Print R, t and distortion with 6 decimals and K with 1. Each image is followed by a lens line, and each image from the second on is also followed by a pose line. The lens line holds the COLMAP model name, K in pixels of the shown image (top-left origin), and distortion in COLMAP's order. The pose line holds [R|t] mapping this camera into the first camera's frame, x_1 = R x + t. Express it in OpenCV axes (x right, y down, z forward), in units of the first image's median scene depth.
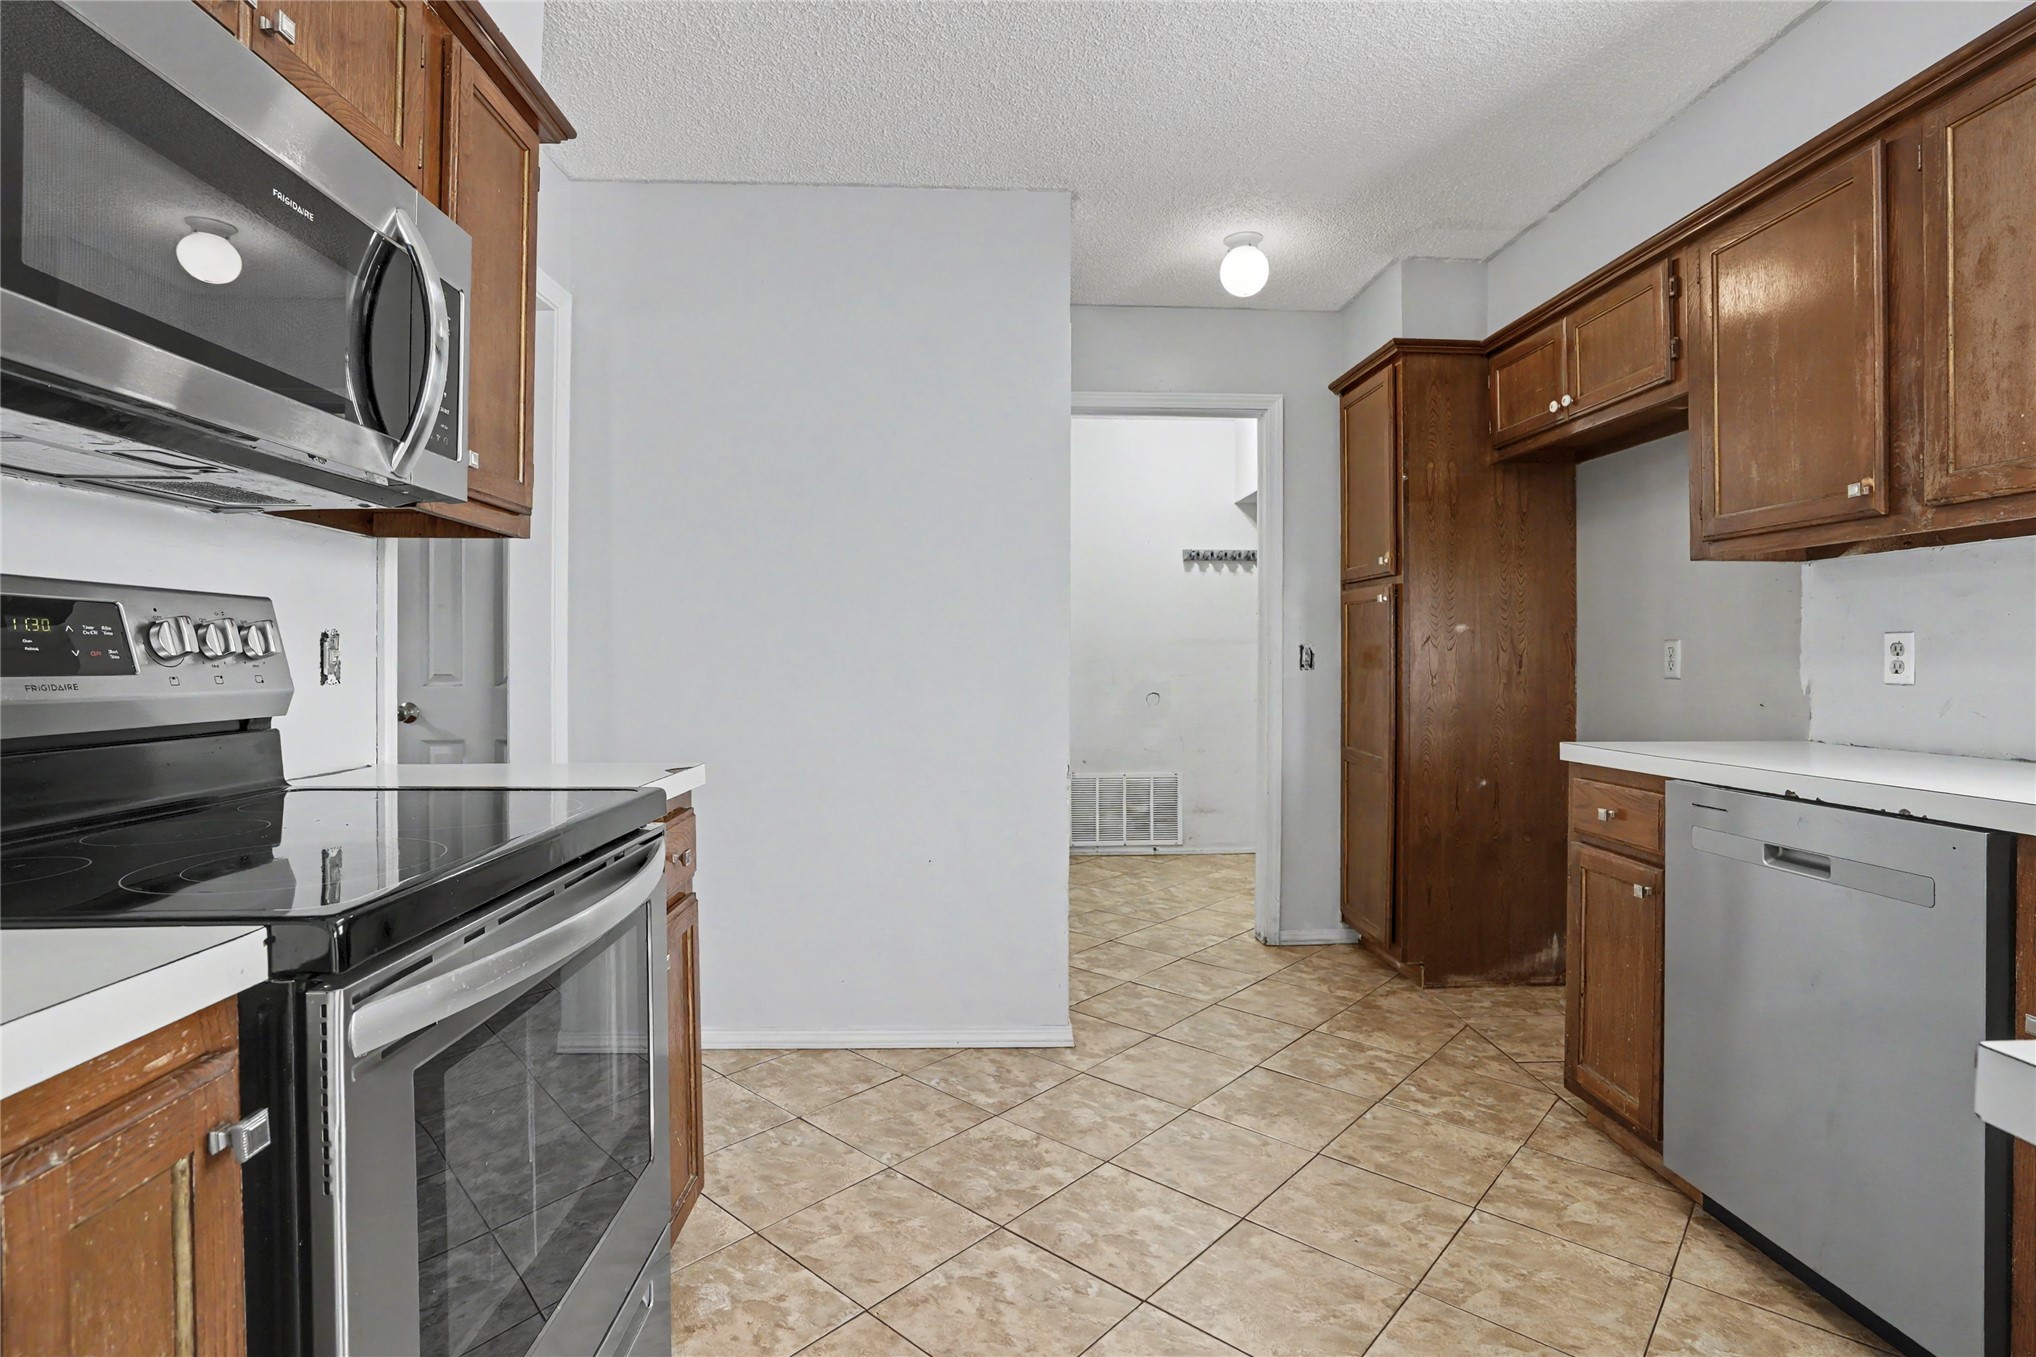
lens RADIAL K [[960.0, 0, 1021.3], [0, 960.0, 665.2], [0, 0, 1]] dist [-0.000968, -0.000079]
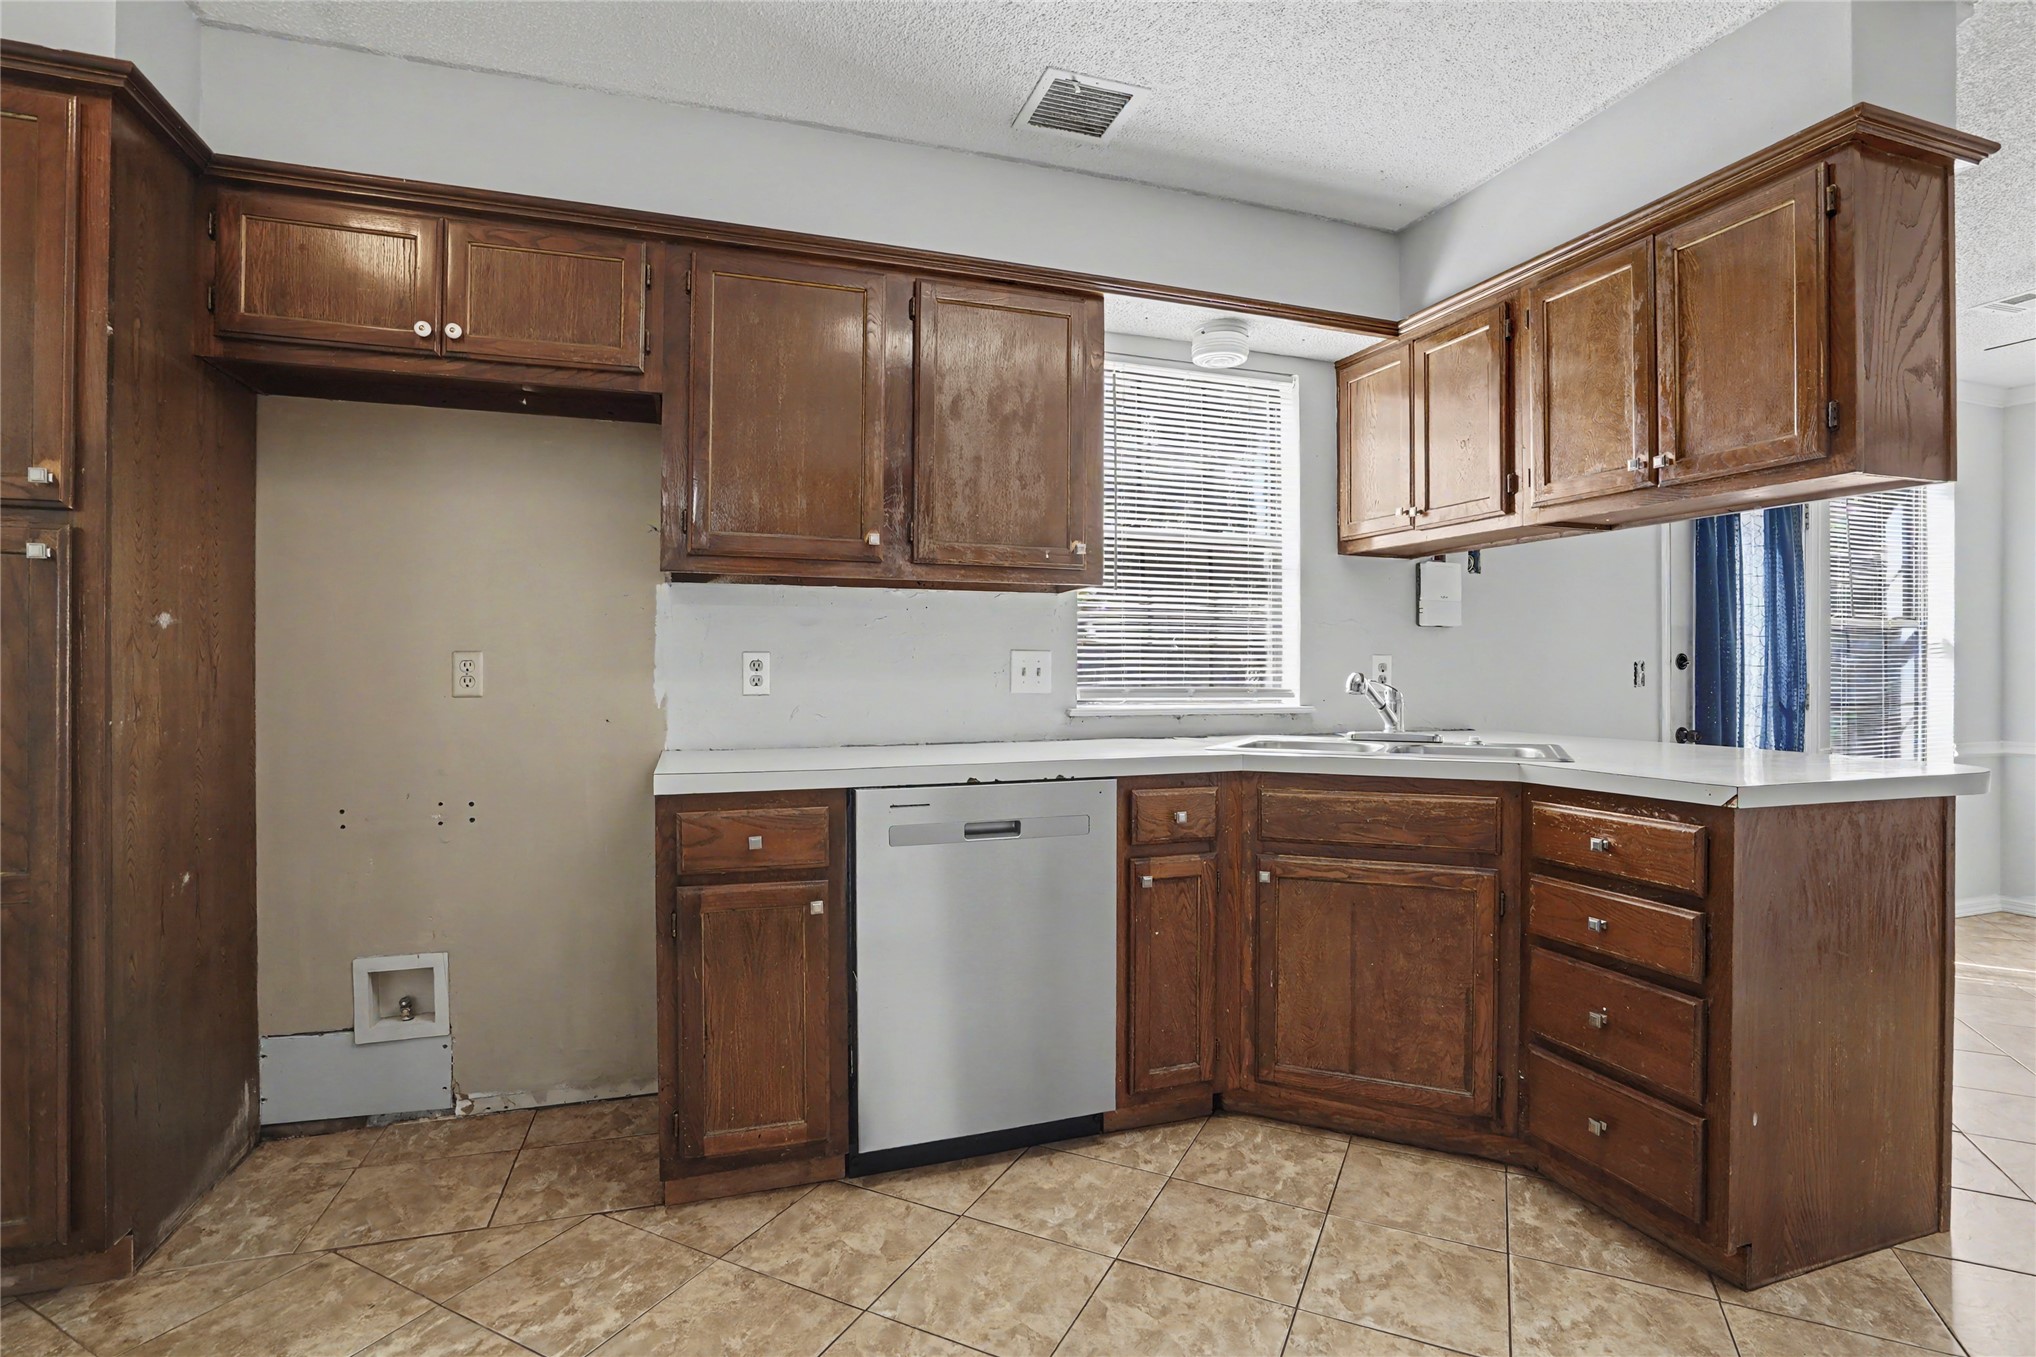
lens RADIAL K [[977.2, 0, 1021.9], [0, 977.2, 680.3], [0, 0, 1]] dist [-0.065653, 0.026542]
pose [[-0.271320, -0.002969, 0.962485, -0.323386], [0.006459, 0.999967, 0.004905, -0.002100], [-0.962468, 0.007547, -0.271292, 0.915070]]
